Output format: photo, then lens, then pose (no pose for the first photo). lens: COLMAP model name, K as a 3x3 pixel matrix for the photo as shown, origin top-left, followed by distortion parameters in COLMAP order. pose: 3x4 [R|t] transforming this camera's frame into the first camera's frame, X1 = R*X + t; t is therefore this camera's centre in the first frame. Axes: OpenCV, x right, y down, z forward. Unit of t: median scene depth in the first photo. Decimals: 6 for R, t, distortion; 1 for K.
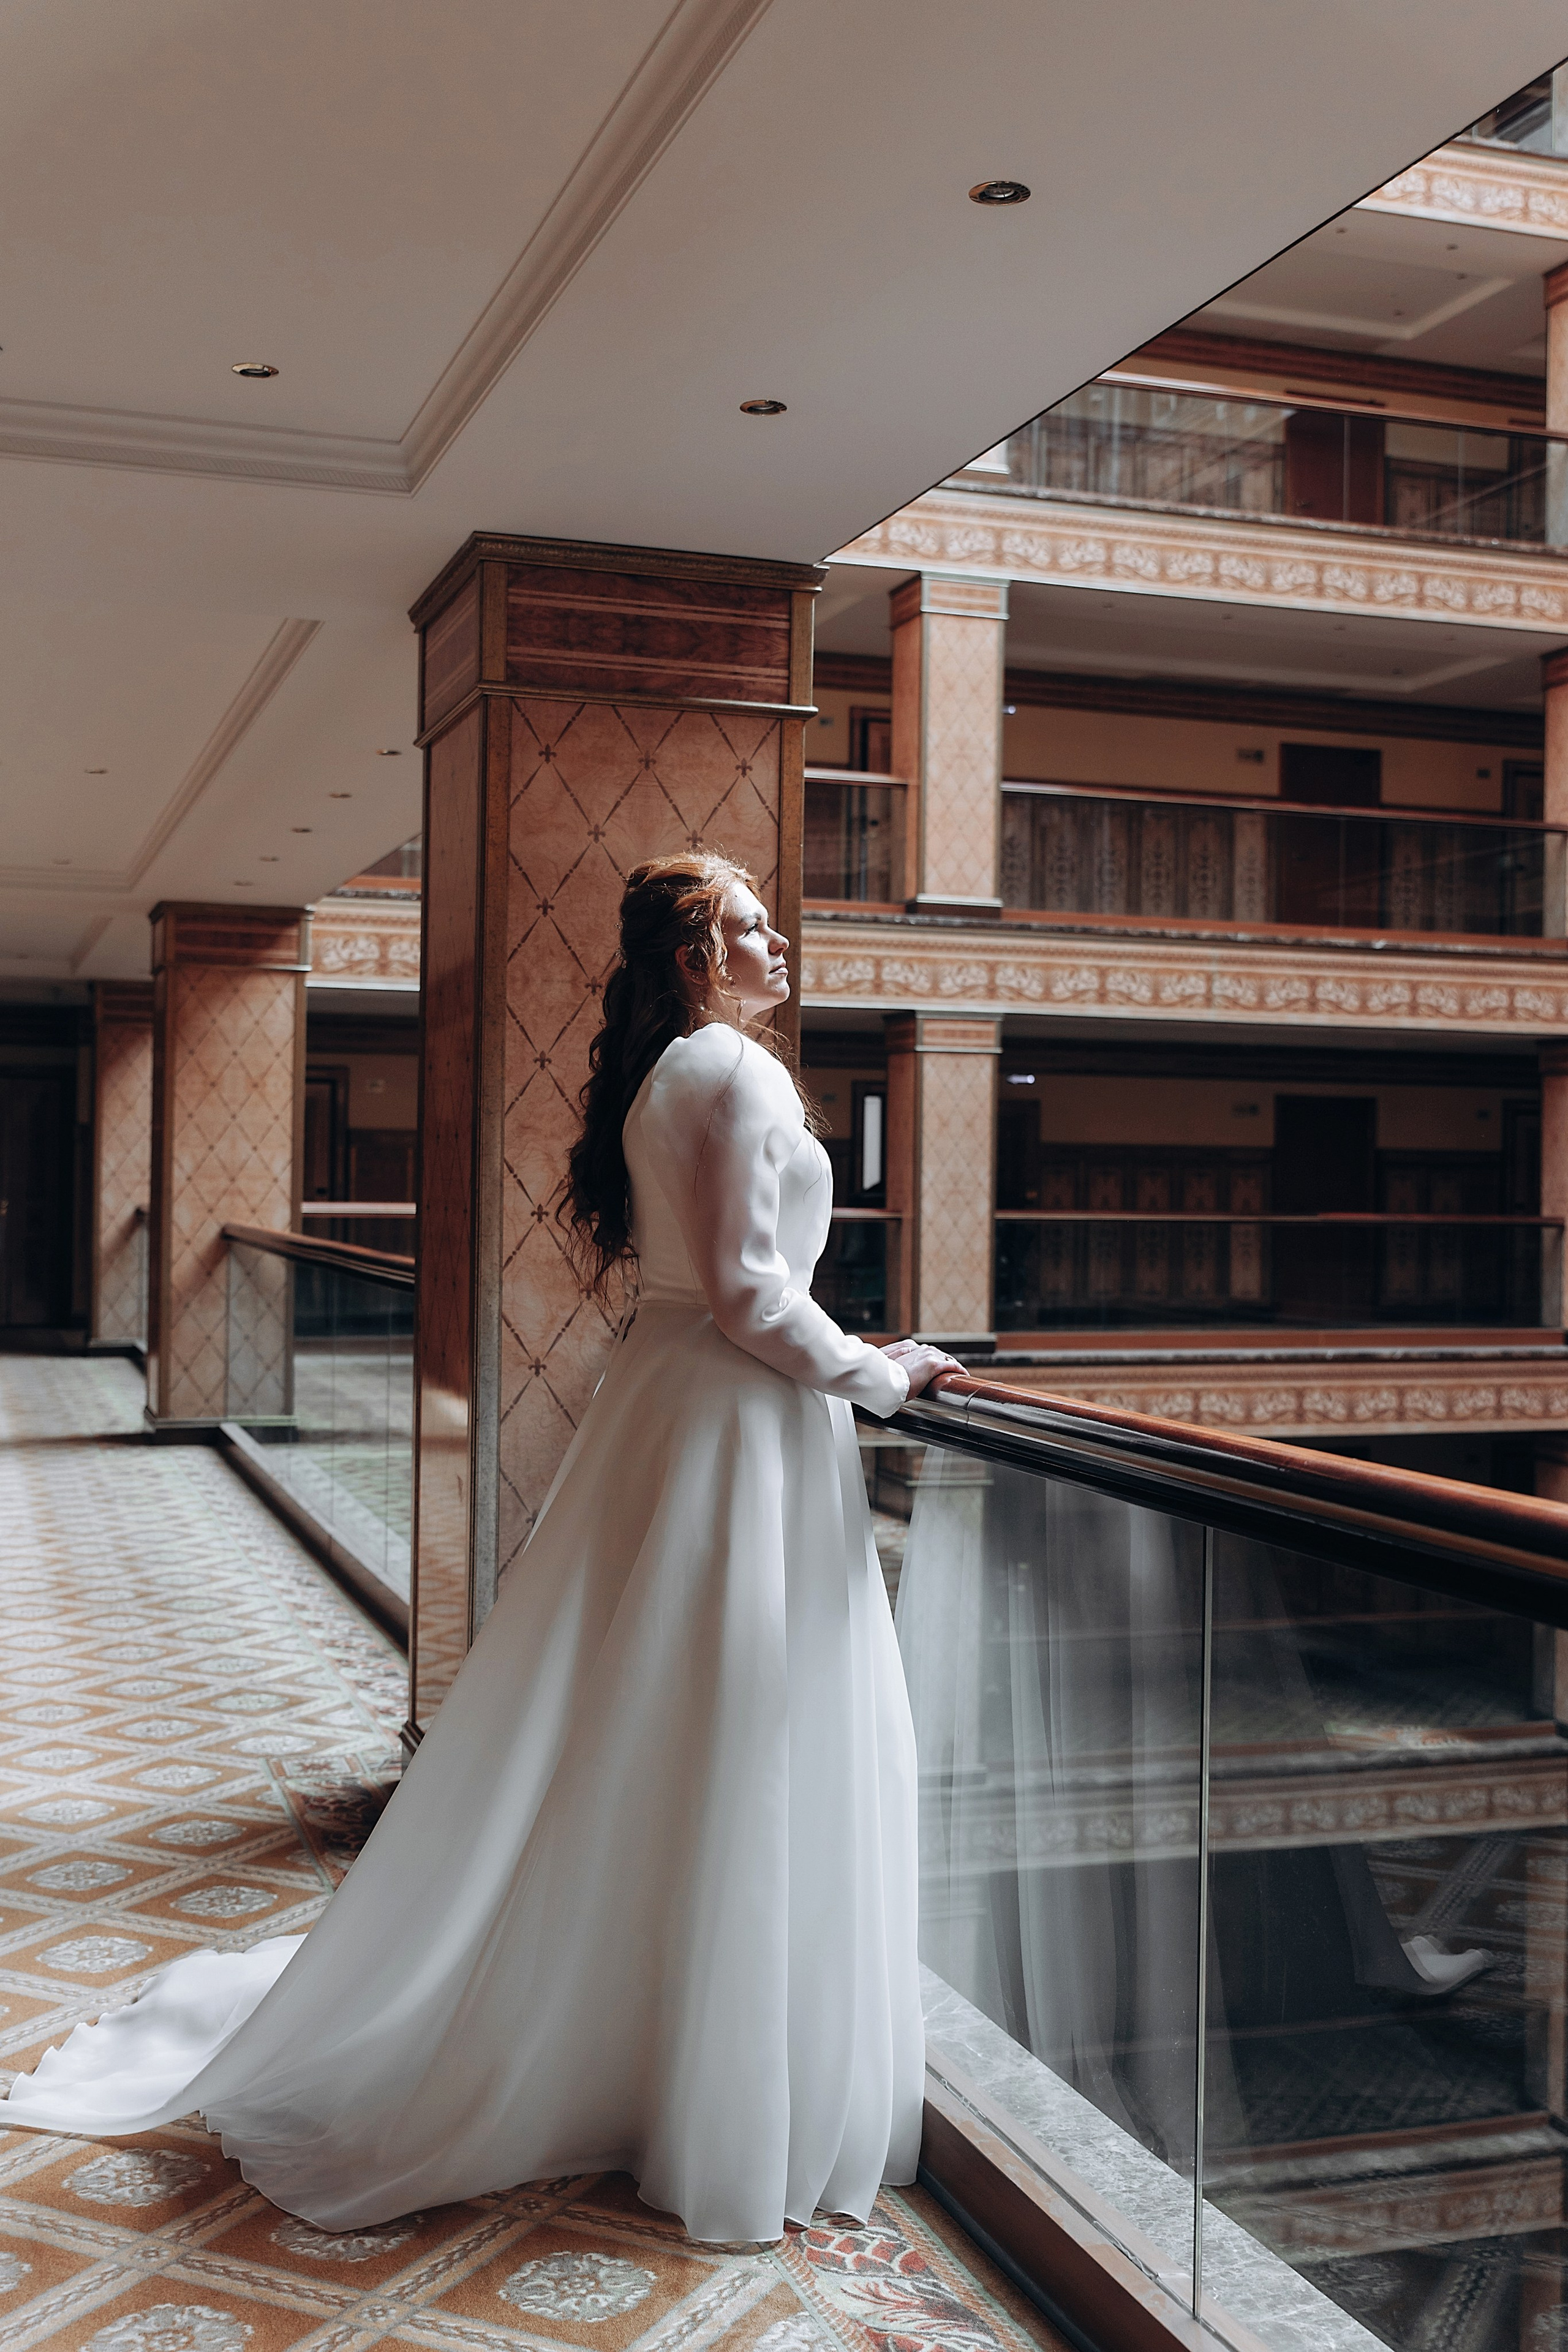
lens RADIAL K [[2687.3, 0, 877.3], [0, 2687.3, 1168.6], [0, 0, 1]] dist [-0.004970, 0.000000]
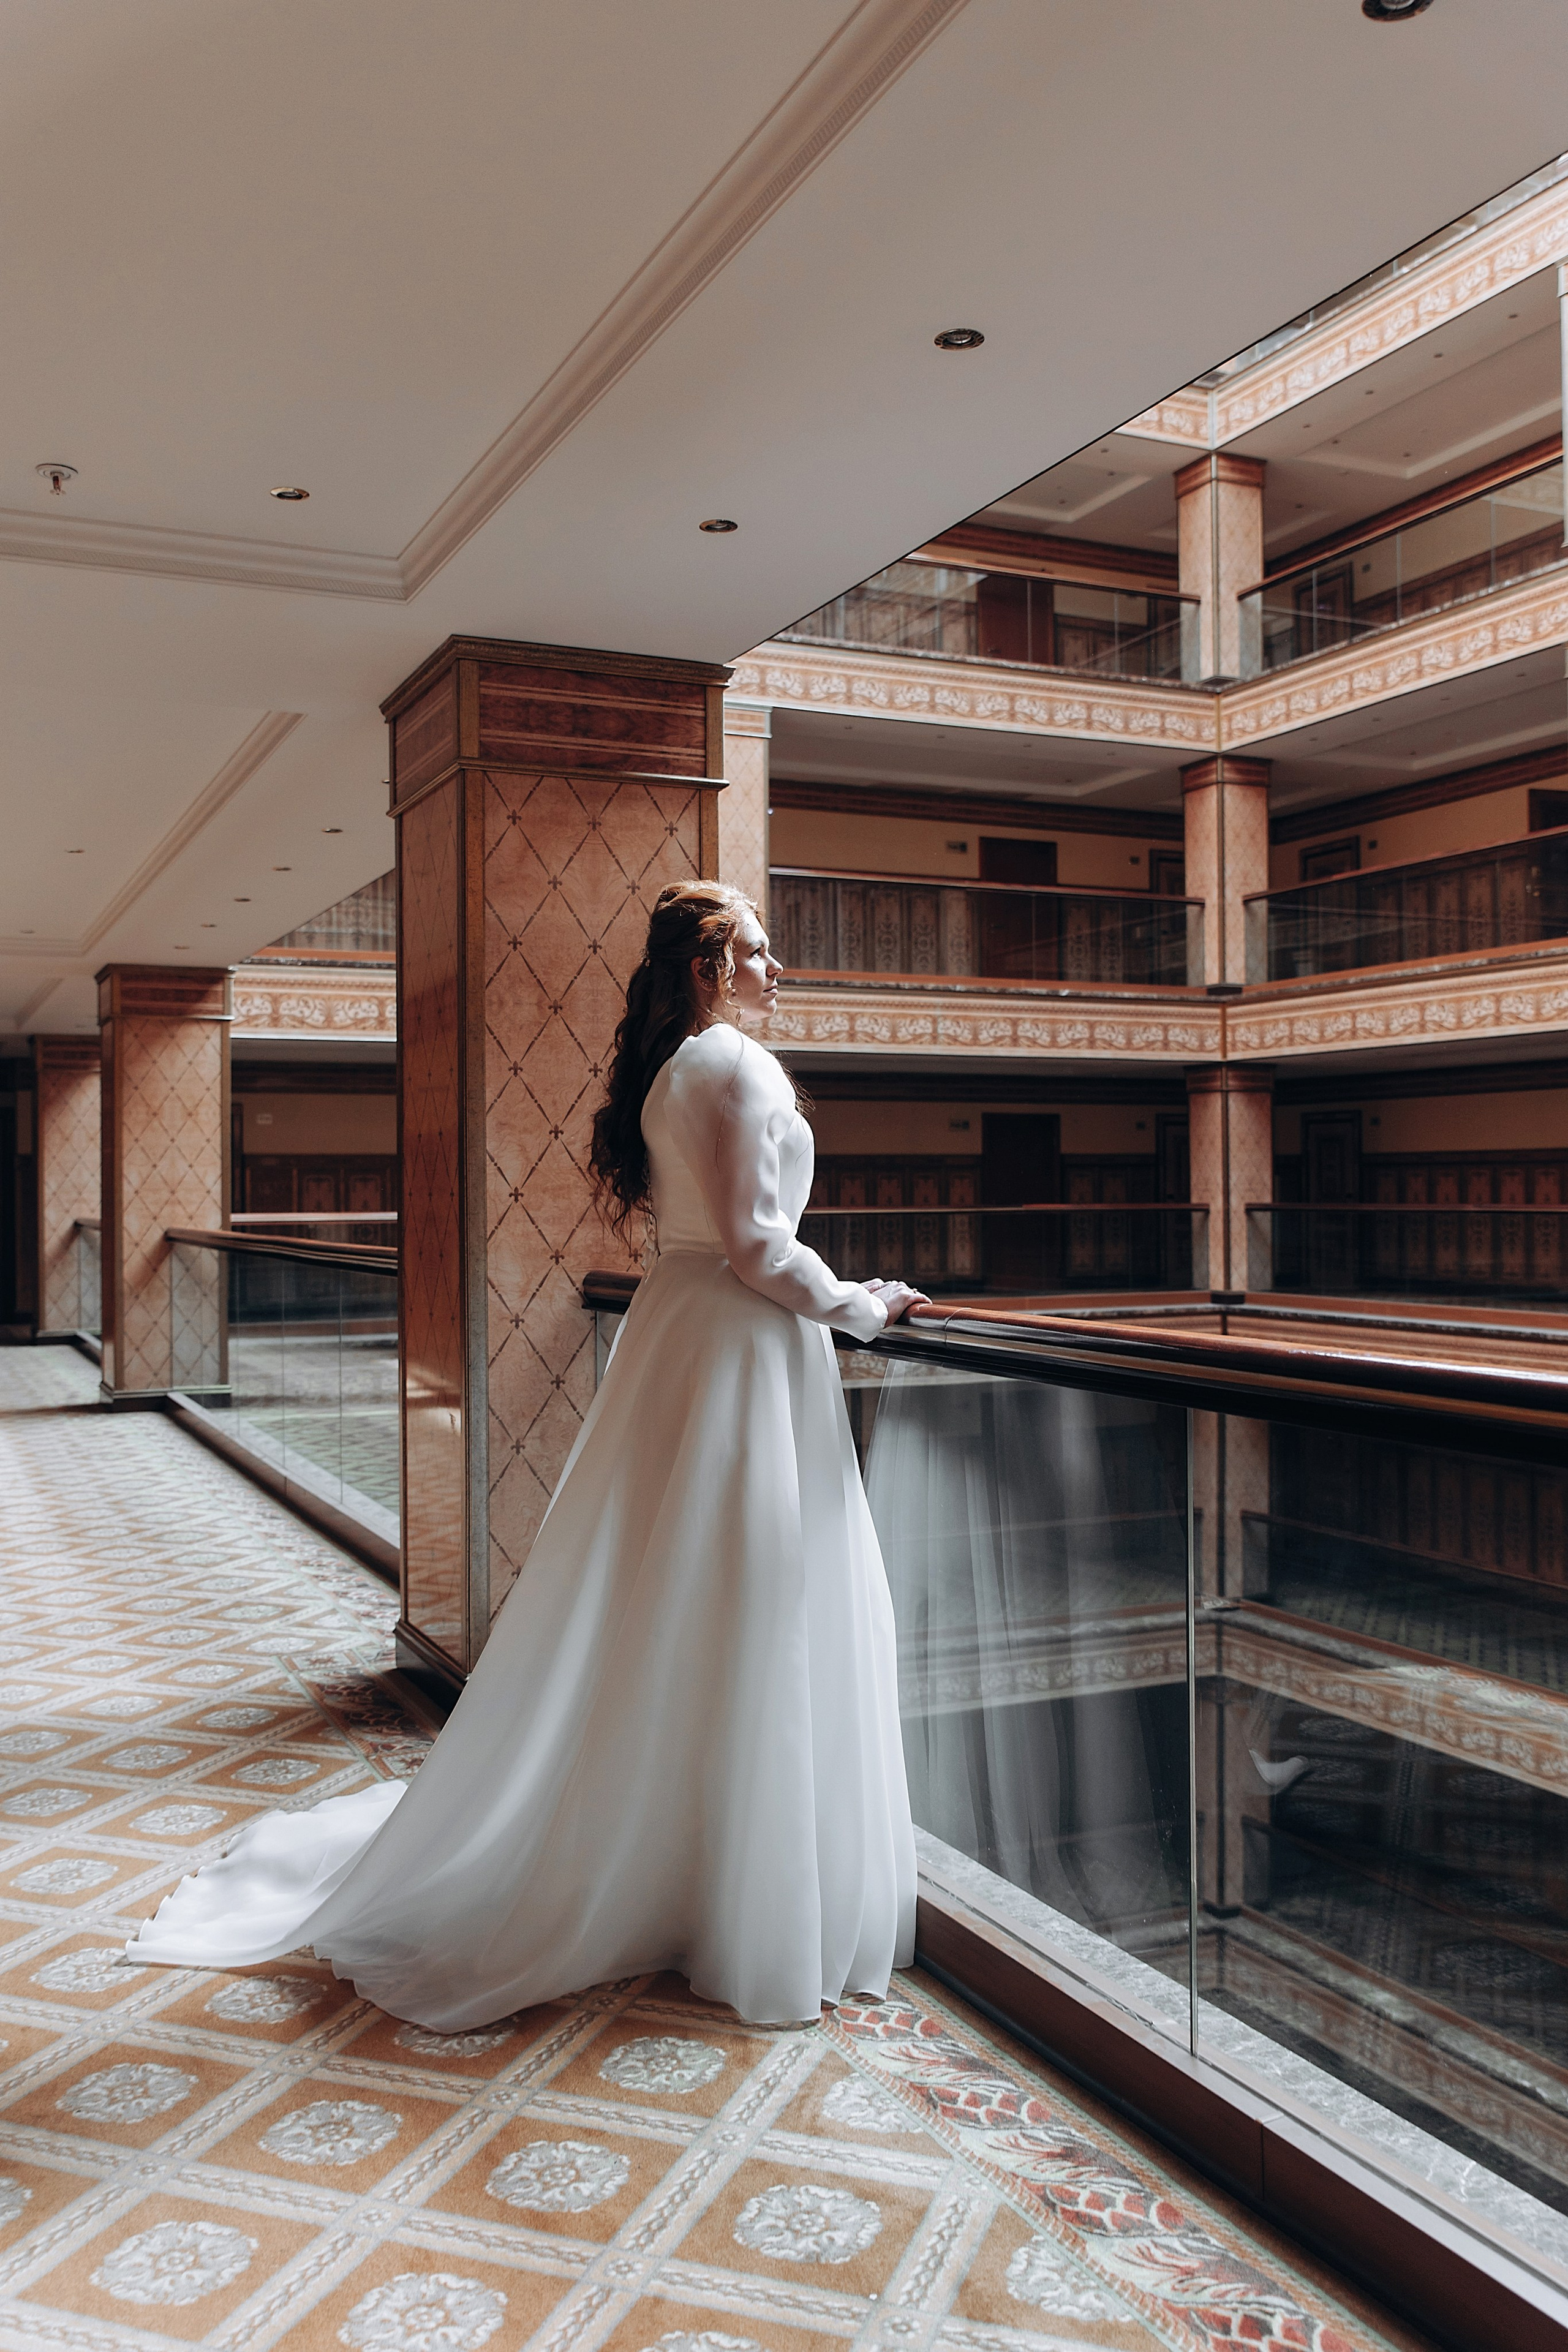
lens RADIAL K [[2046.7, 0, 494.9], [0, 2046.7, 1237.4], [0, 0, 1]] dist [-0.012010, -0.002488]
pose [[0.994827, -0.022010, 0.099168, -0.214245], [0.023123, 0.999682, -0.010086, 0.042697], [-0.098914, 0.012327, 0.995020, 0.074558]]
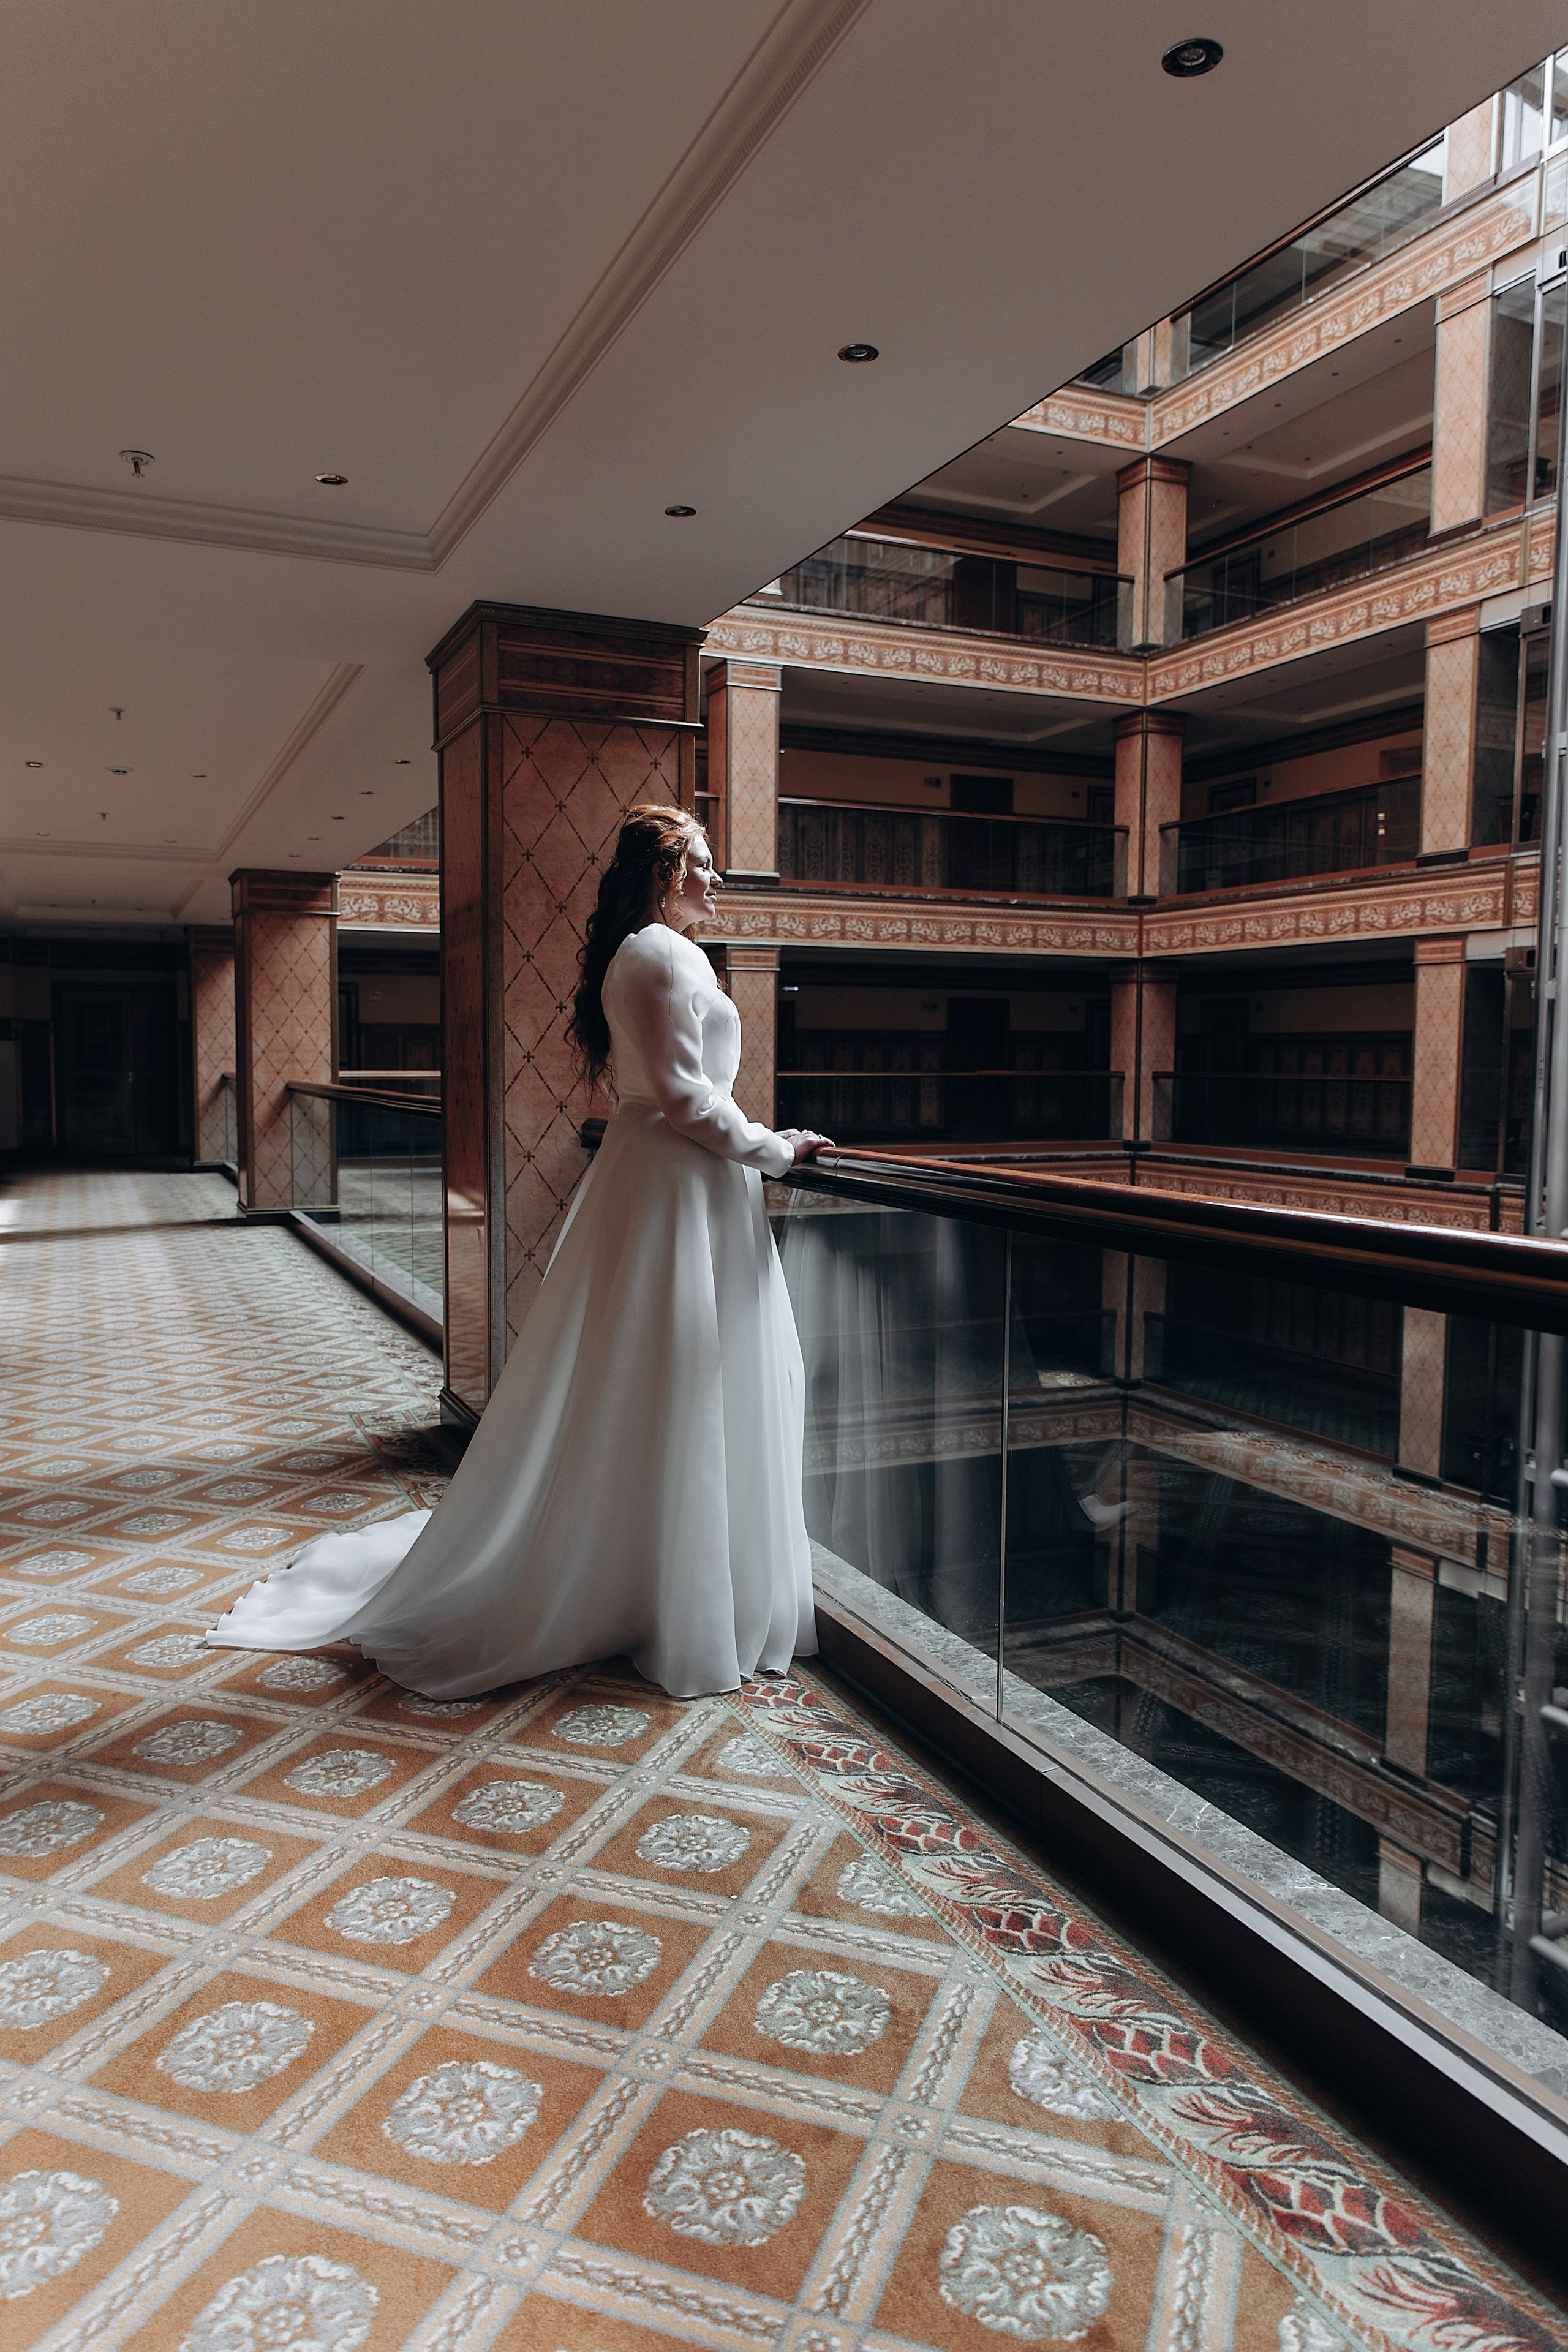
lens RADIAL K [[1599.8, 0, 722.6], [0, 1599.8, 1238.2], [0, 0, 1]] dist [-0.004909, 0.004423]
pose [[0.994390, -0.020302, 0.103811, -0.105590], [0.012066, 0.996773, 0.079356, 0.046027], [-0.105087, -0.077658, 0.991426, 0.066992]]
